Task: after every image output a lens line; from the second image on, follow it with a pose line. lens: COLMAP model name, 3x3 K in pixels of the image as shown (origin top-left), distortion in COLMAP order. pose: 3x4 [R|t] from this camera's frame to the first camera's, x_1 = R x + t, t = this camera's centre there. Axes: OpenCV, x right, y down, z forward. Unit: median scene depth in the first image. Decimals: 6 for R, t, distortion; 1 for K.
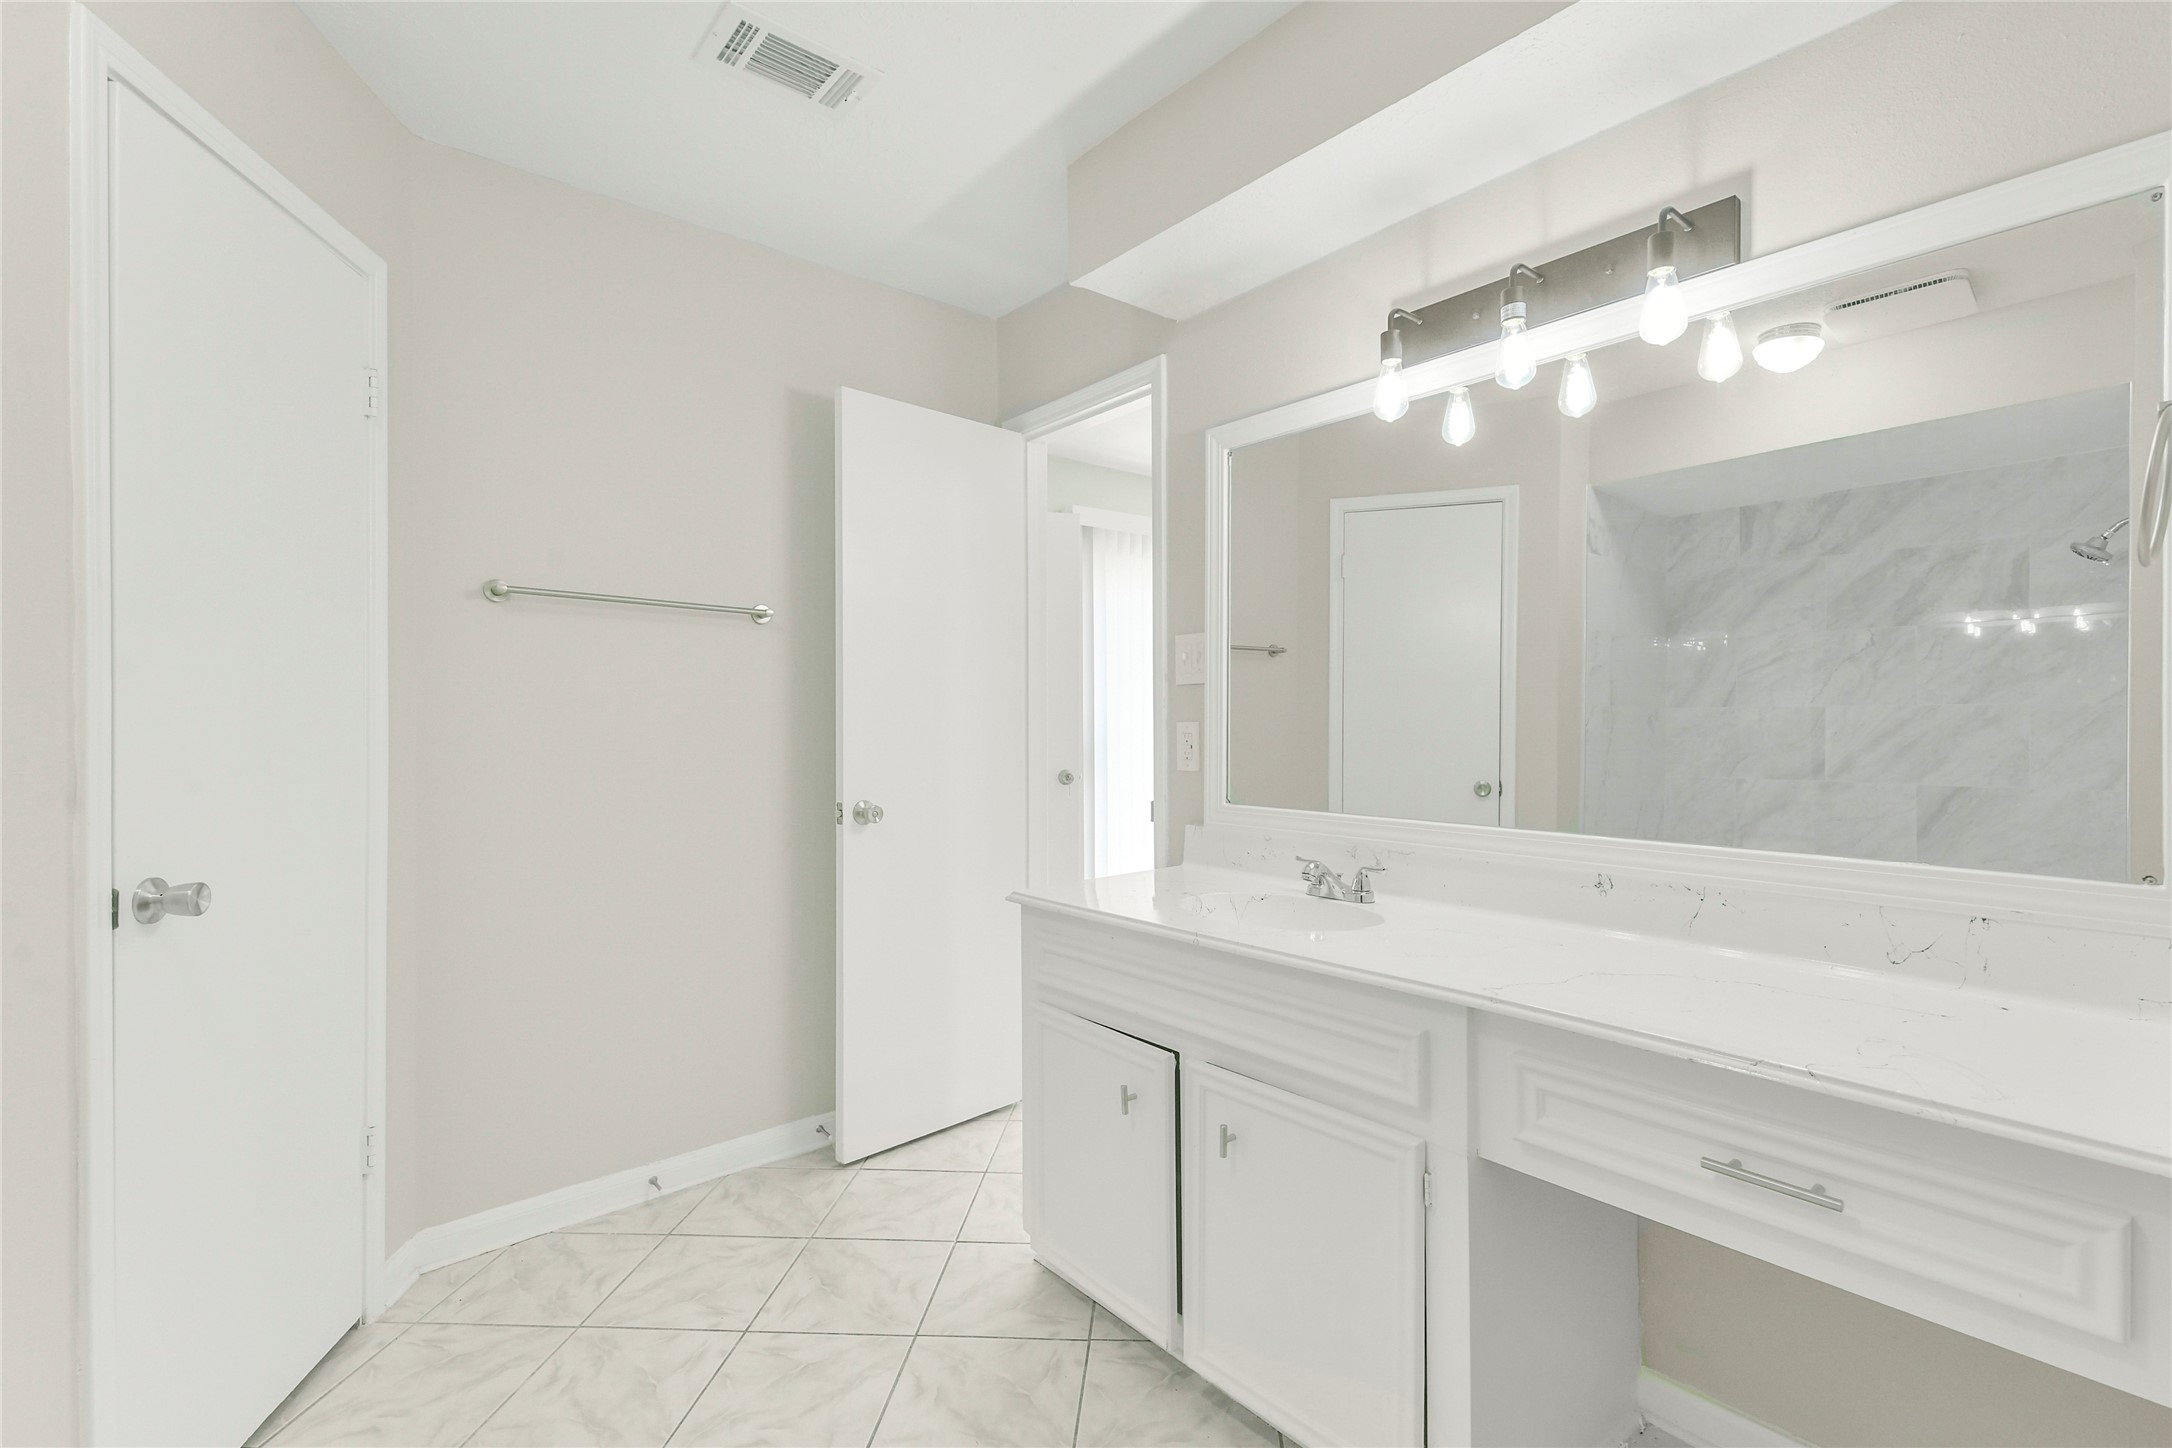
lens RADIAL K [[934.3, 0, 1086.0], [0, 934.3, 724.0], [0, 0, 1]] dist [0.019325, -0.000012]
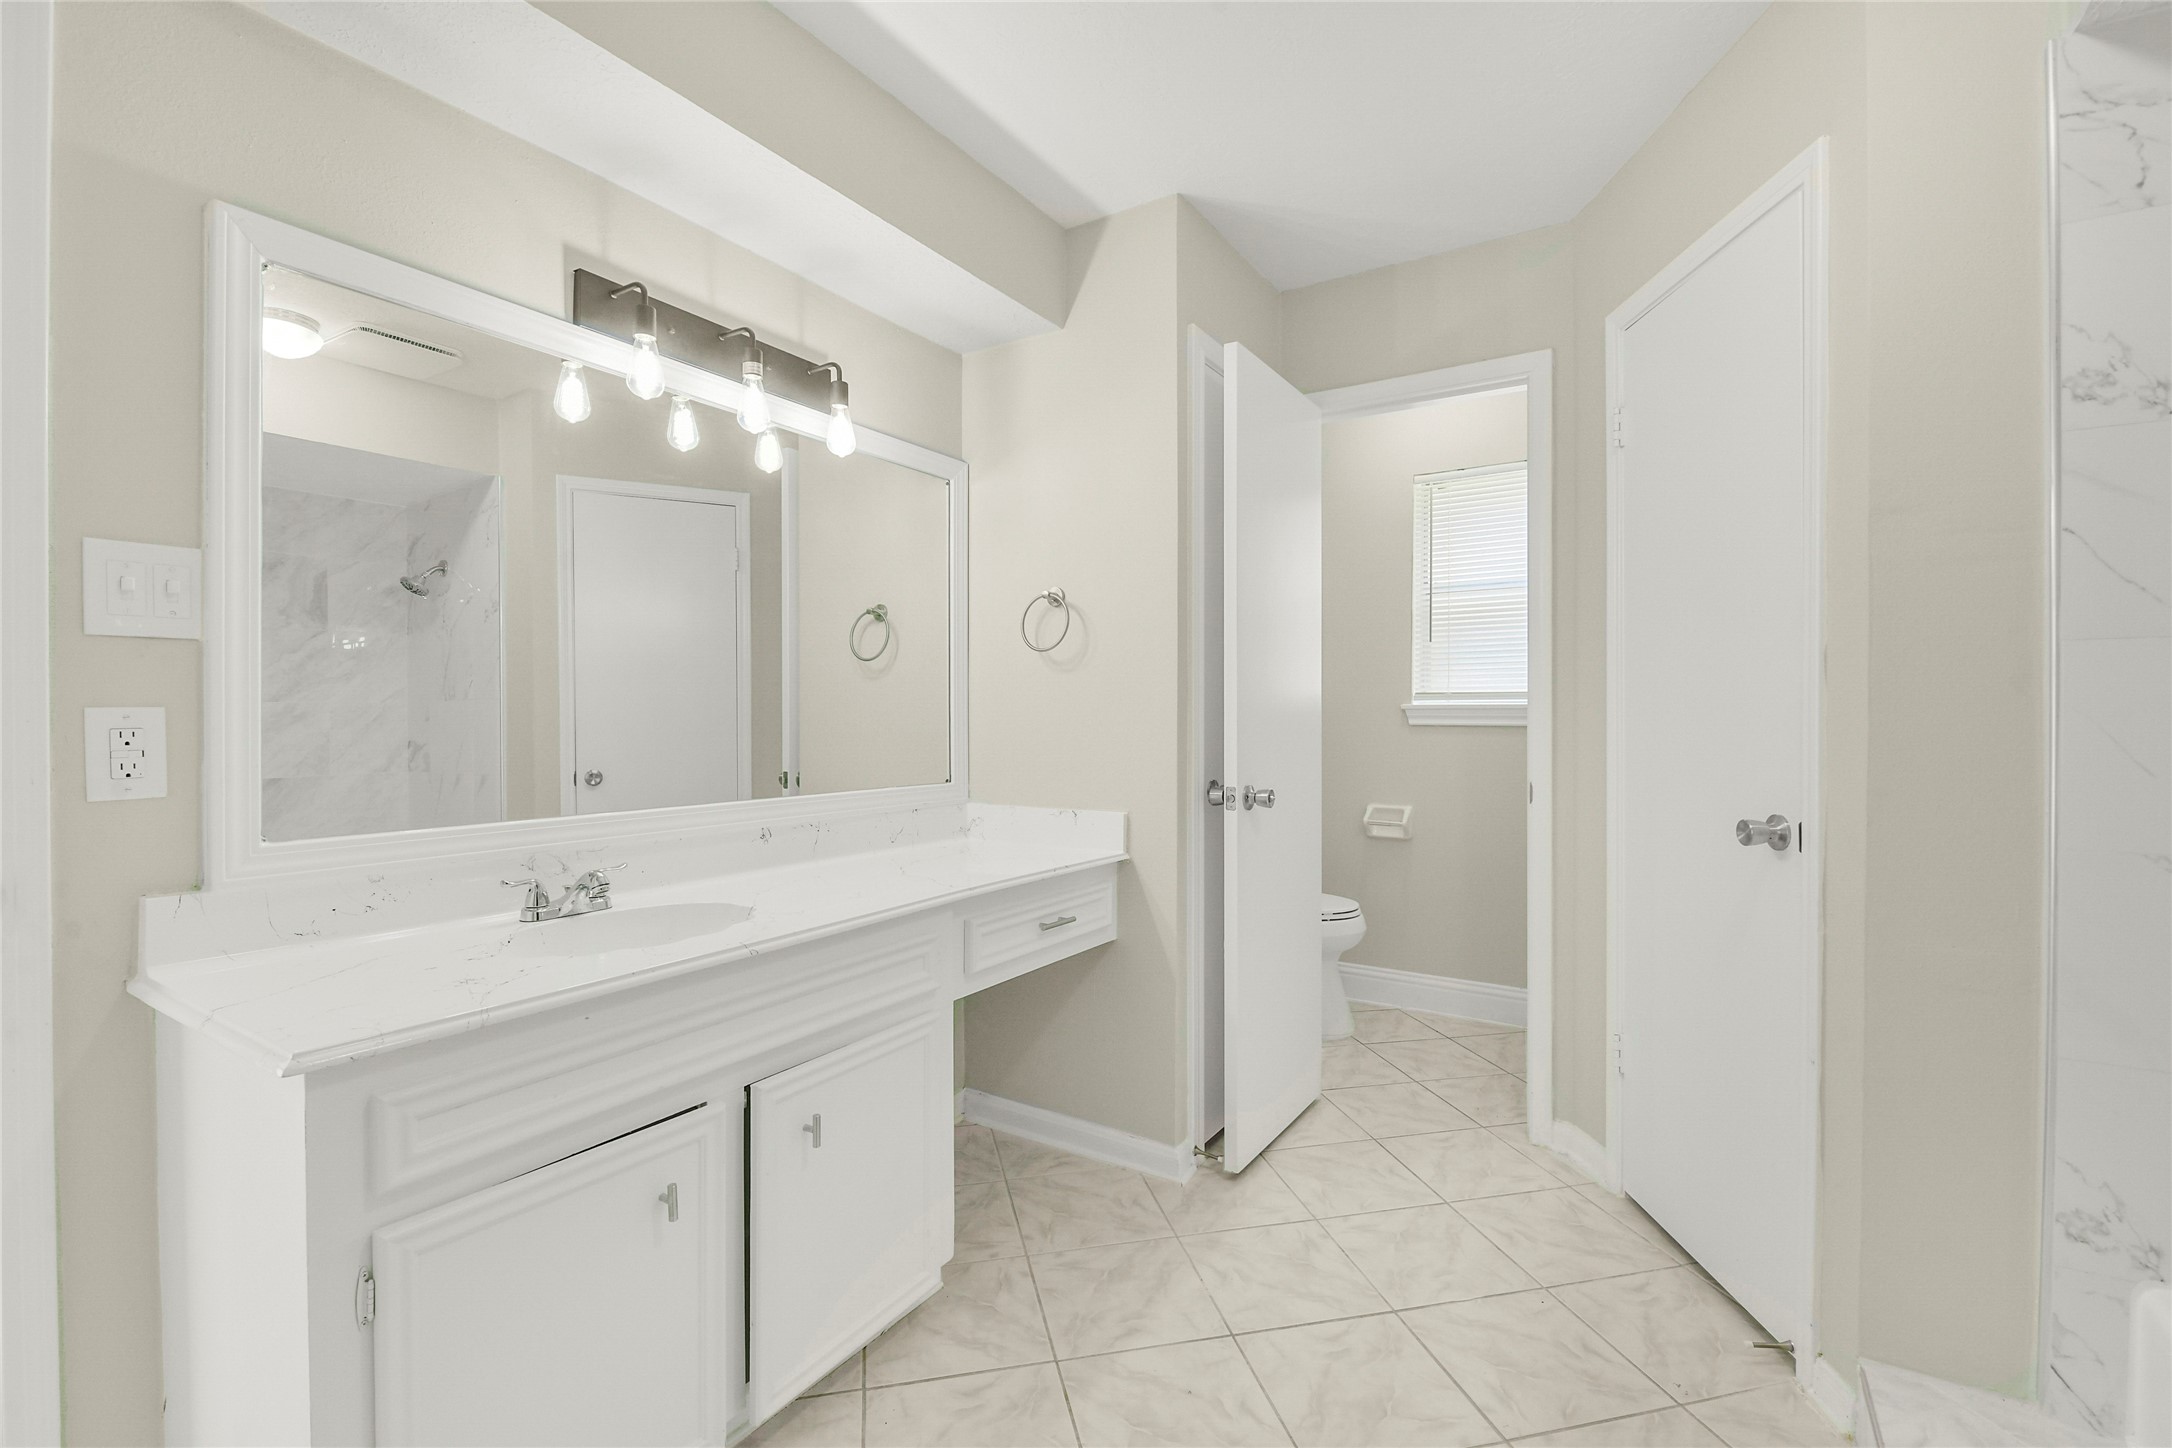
lens RADIAL K [[927.3, 0, 1086.0], [0, 927.3, 724.0], [0, 0, 1]] dist [0.000903, -0.000389]
pose [[-0.266376, -0.003302, 0.963864, -0.743257], [0.008048, 0.999952, 0.005649, 0.011877], [-0.963836, 0.009262, -0.266336, 0.842680]]
